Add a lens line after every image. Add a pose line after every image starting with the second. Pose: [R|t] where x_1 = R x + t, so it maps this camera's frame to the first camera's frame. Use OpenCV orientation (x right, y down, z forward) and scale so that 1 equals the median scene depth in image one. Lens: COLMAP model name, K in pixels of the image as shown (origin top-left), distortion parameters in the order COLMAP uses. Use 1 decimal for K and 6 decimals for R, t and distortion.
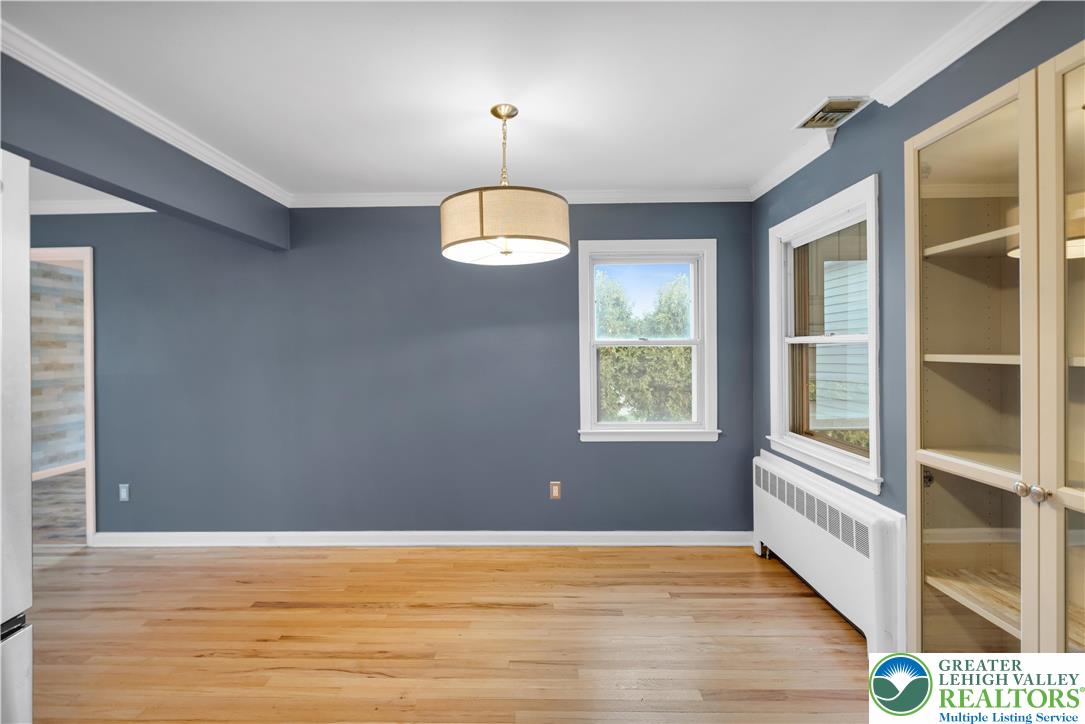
lens RADIAL K [[477.4, 0, 545.2], [0, 477.4, 353.6], [0, 0, 1]] dist [0.000668, 0.000279]
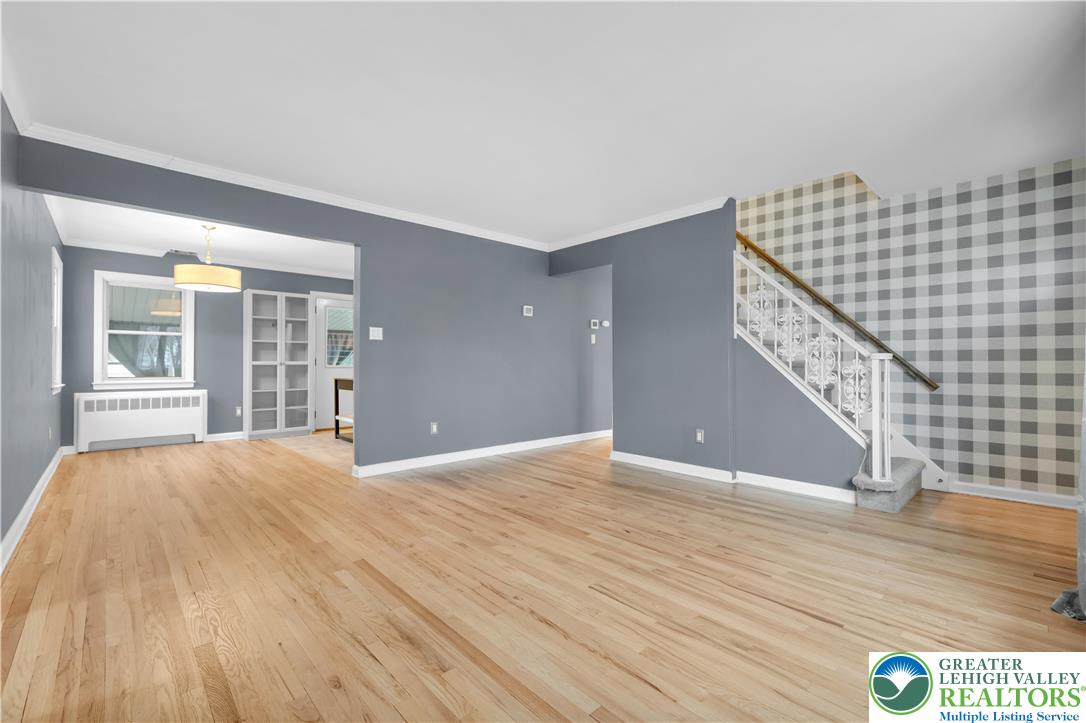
lens RADIAL K [[461.1, 0, 532.9], [0, 461.1, 360.8], [0, 0, 1]] dist [0.000781, 0.000175]
pose [[-0.681736, 0.015257, 0.731439, -1.815592], [0.017299, 0.999839, -0.004732, 0.118032], [-0.731393, 0.009428, -0.681891, 0.904226]]
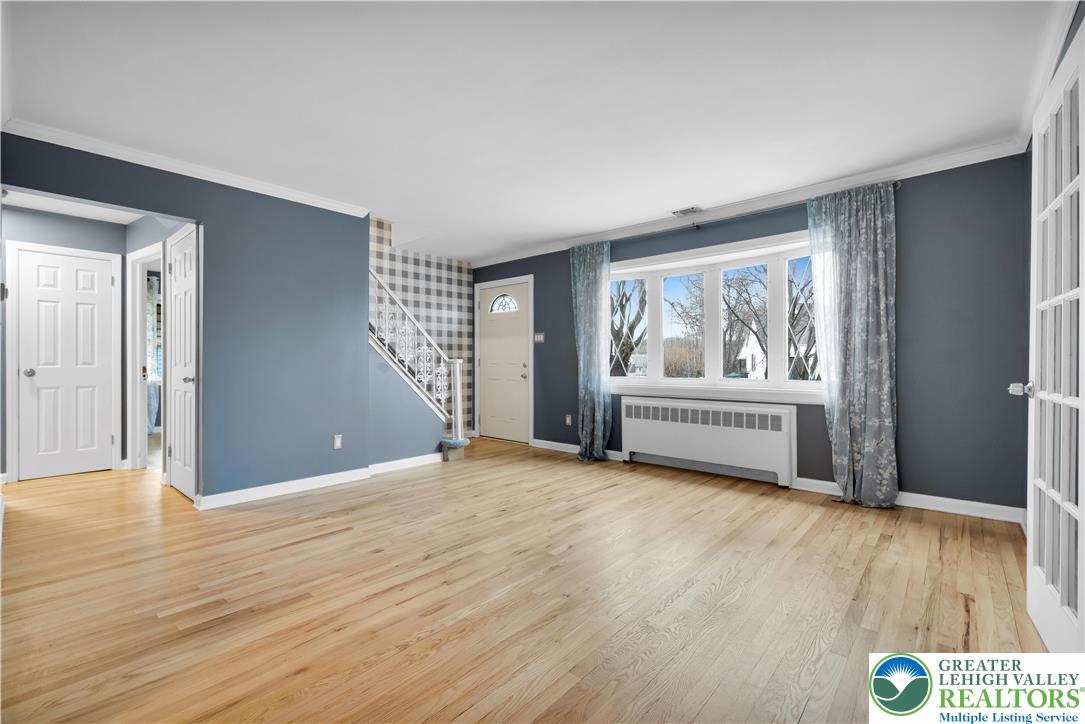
lens RADIAL K [[460.7, 0, 532.4], [0, 460.7, 361.3], [0, 0, 1]] dist [0.000781, 0.000175]
pose [[-0.669370, 0.011894, -0.742834, -0.594362], [-0.000514, 0.999864, 0.016472, 0.090953], [0.742929, 0.011408, -0.669273, 0.912247]]
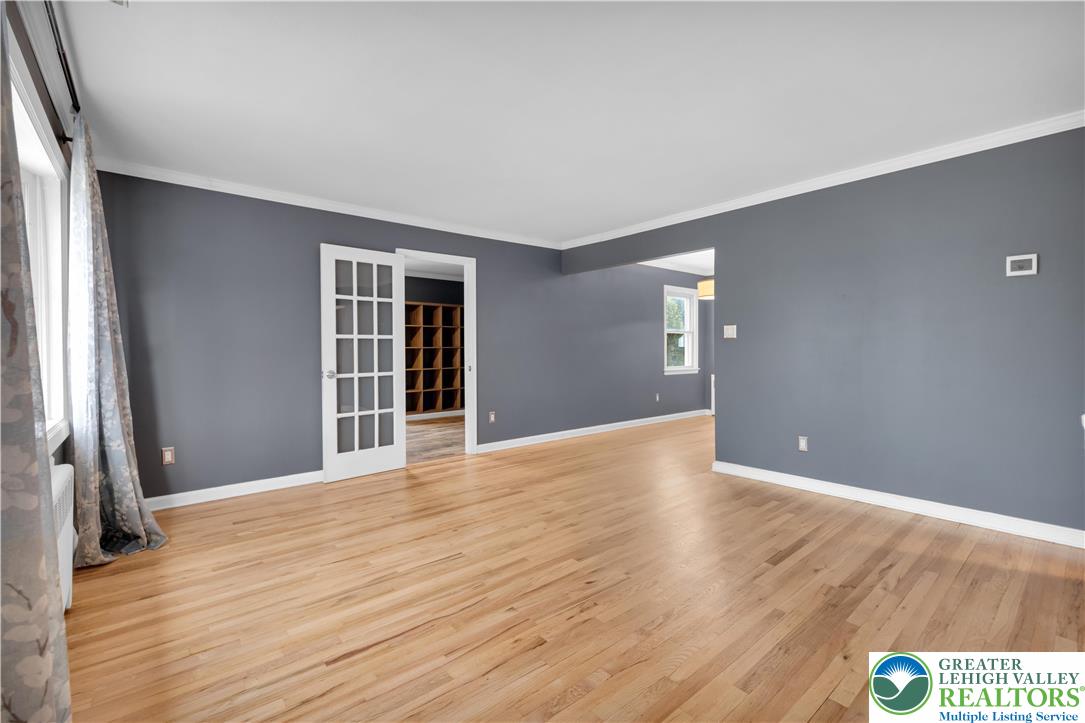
lens RADIAL K [[477.4, 0, 545.2], [0, 477.4, 353.1], [0, 0, 1]] dist [0.000668, 0.000279]
pose [[0.750619, 0.000284, 0.660735, -1.830520], [0.005205, 0.999966, -0.006343, 0.091734], [-0.660715, 0.008200, 0.750592, -0.311788]]
